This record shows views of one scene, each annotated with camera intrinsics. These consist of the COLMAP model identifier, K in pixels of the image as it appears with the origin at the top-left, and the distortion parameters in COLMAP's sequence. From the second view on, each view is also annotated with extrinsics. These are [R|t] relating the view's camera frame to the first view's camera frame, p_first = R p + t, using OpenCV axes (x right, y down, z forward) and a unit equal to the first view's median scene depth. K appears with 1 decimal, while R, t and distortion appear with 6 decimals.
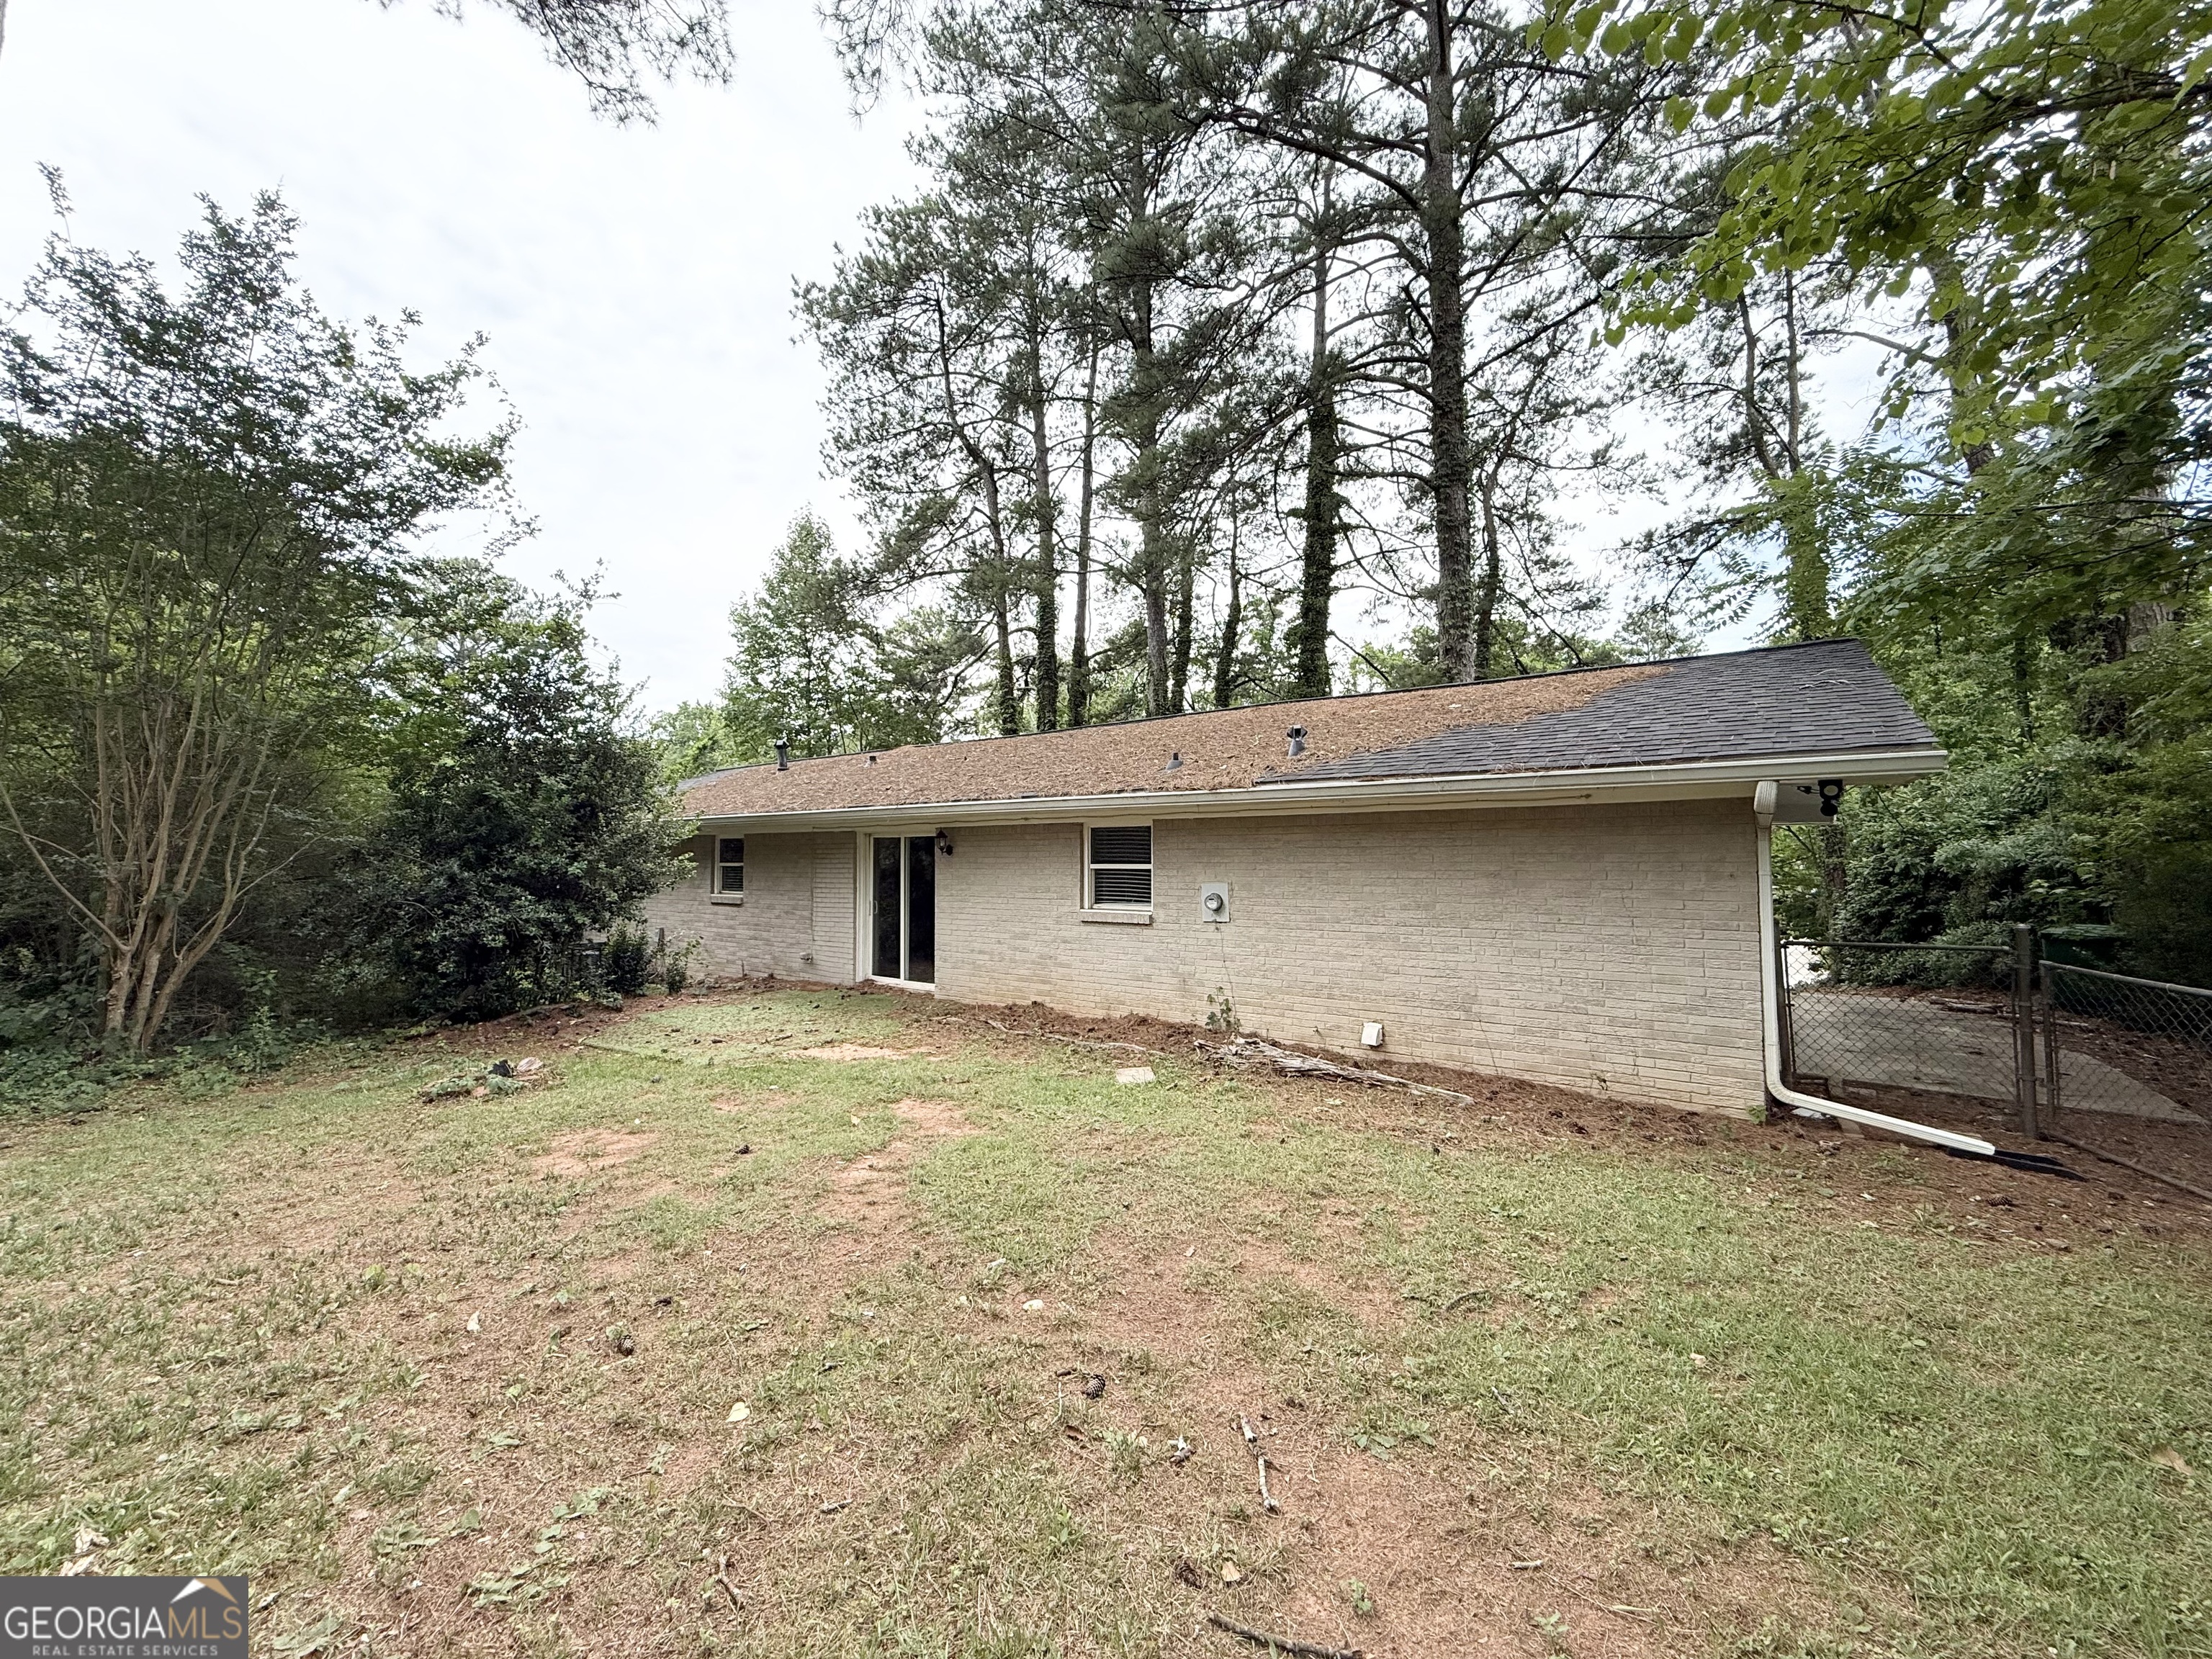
lens RADIAL K [[881.5, 0, 1099.3], [0, 881.5, 834.5], [0, 0, 1]] dist [0.001320, 0.000301]
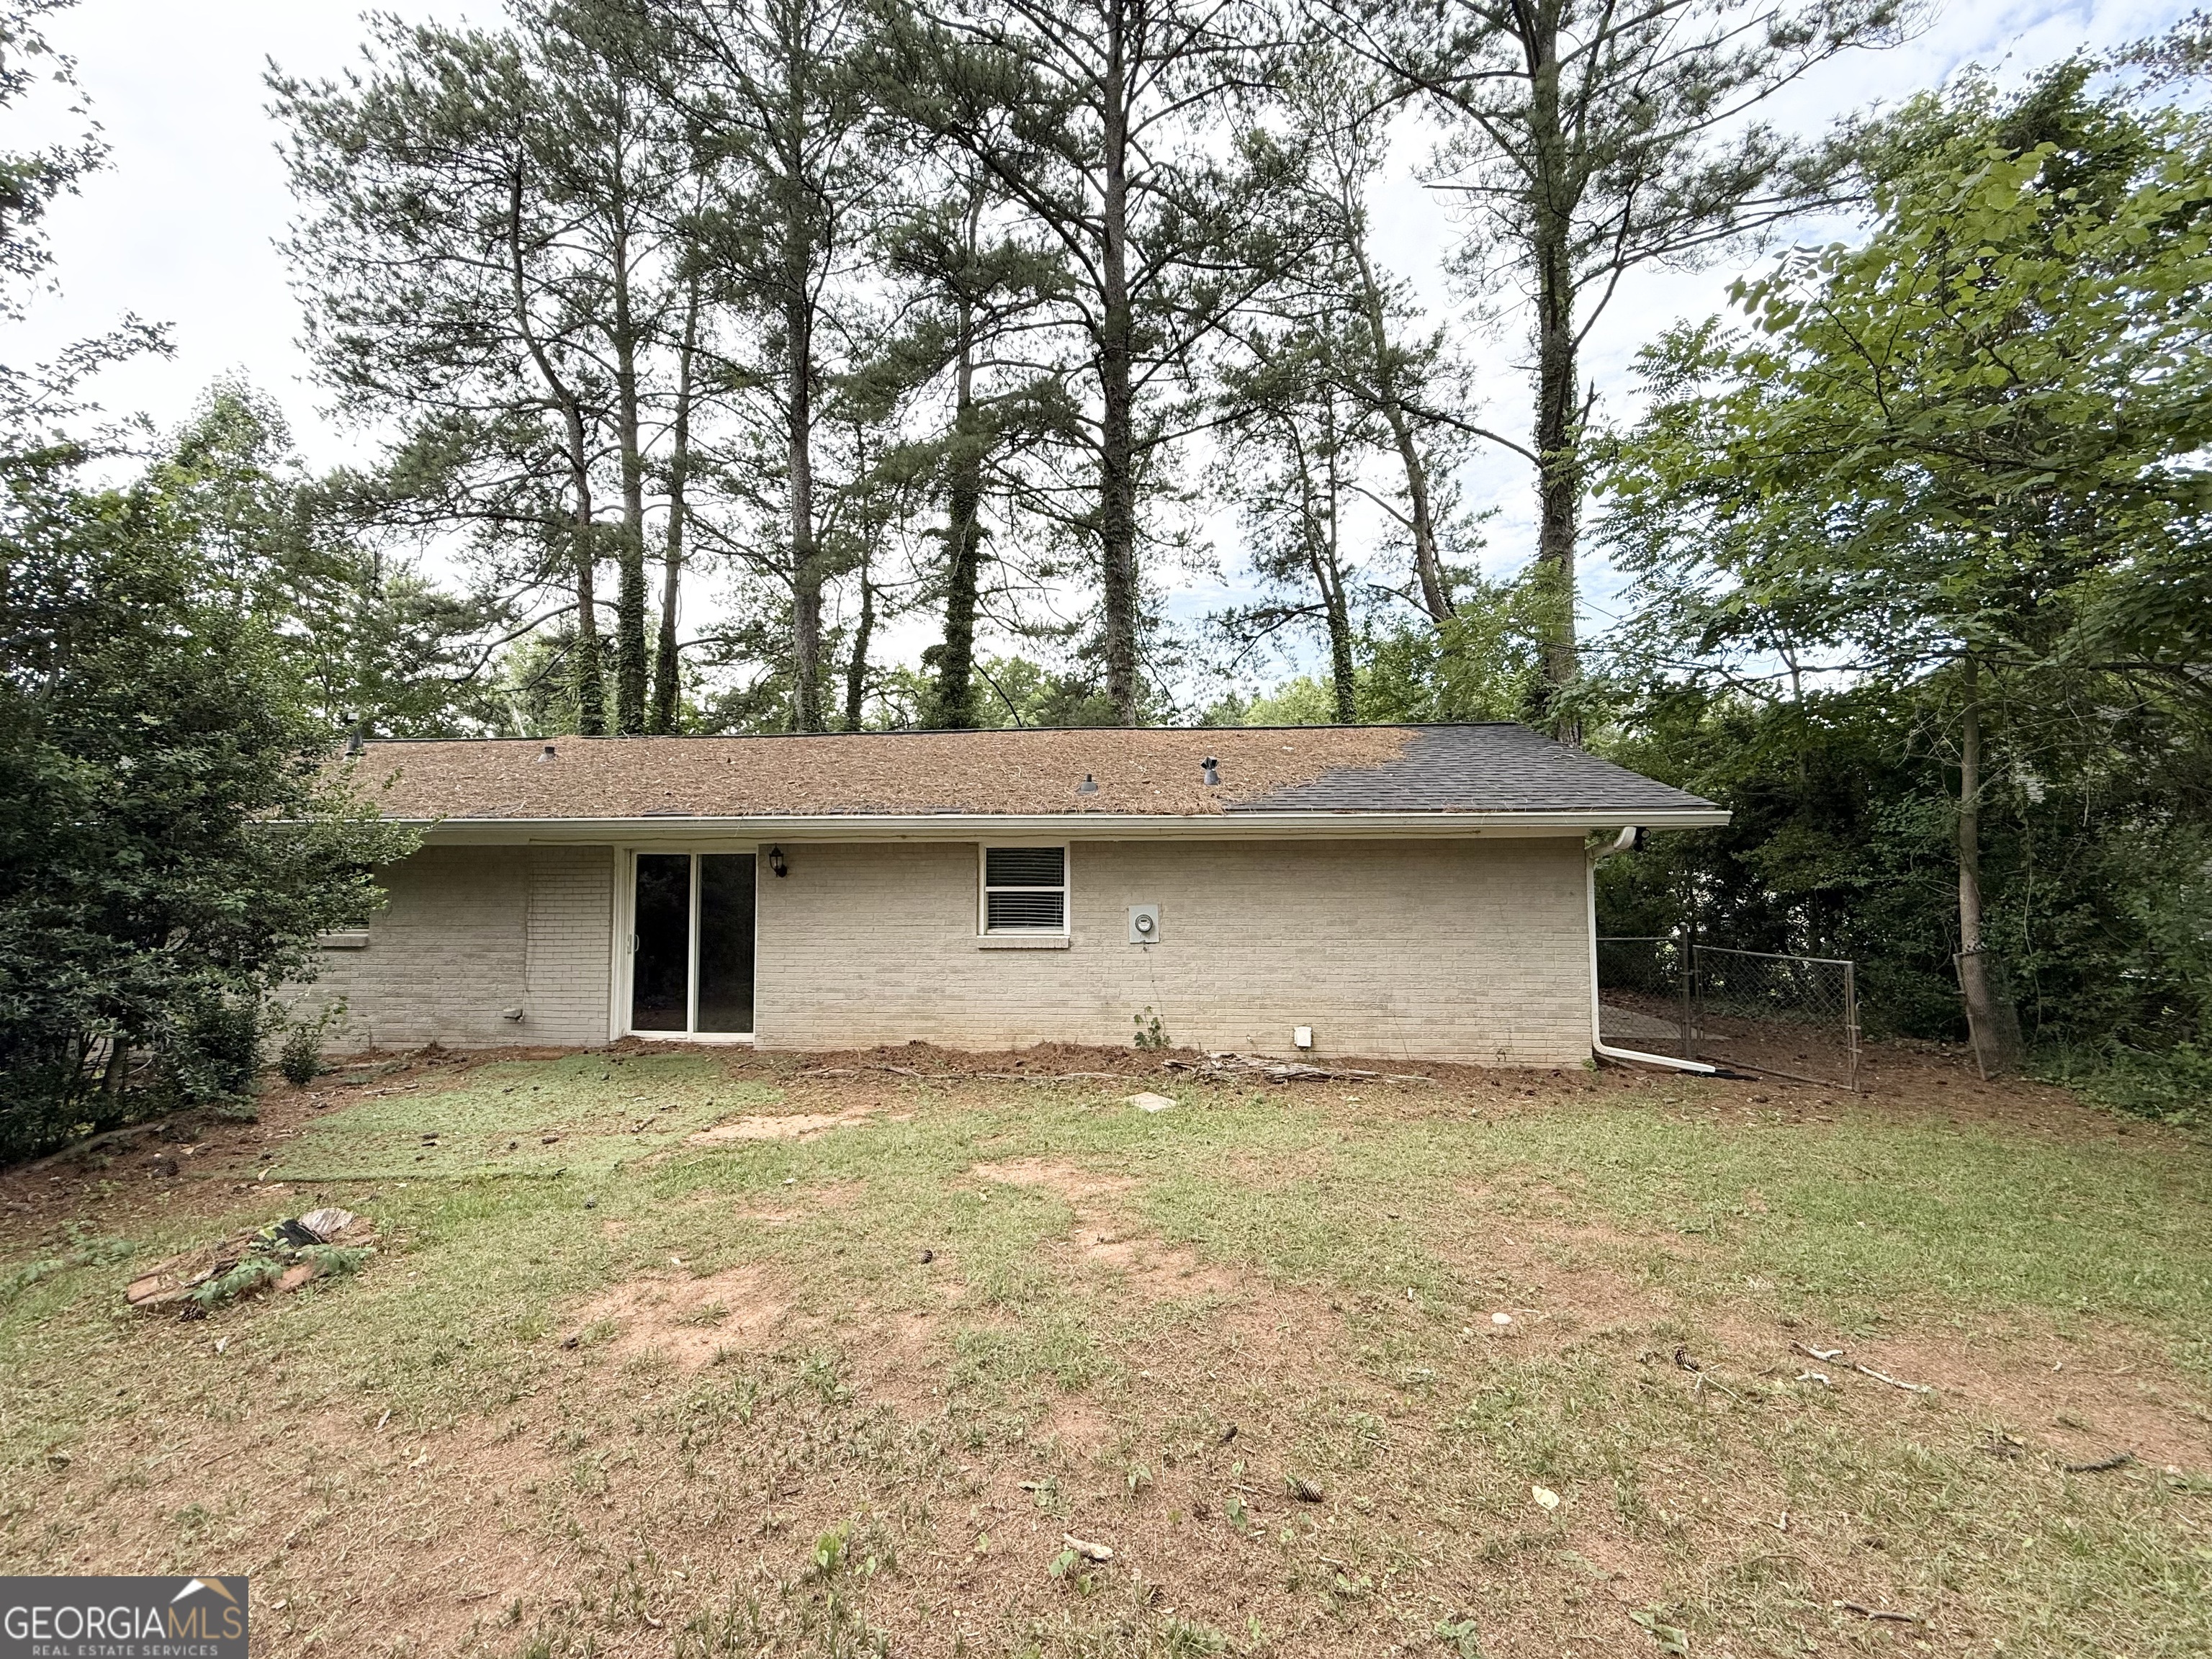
lens RADIAL K [[881.5, 0, 1101.4], [0, 881.5, 831.6], [0, 0, 1]] dist [0.001320, 0.000301]
pose [[0.846102, 0.025335, 0.532419, -0.408951], [-0.013817, 0.999577, -0.025608, -0.002755], [-0.532842, 0.014310, 0.846093, 0.142956]]
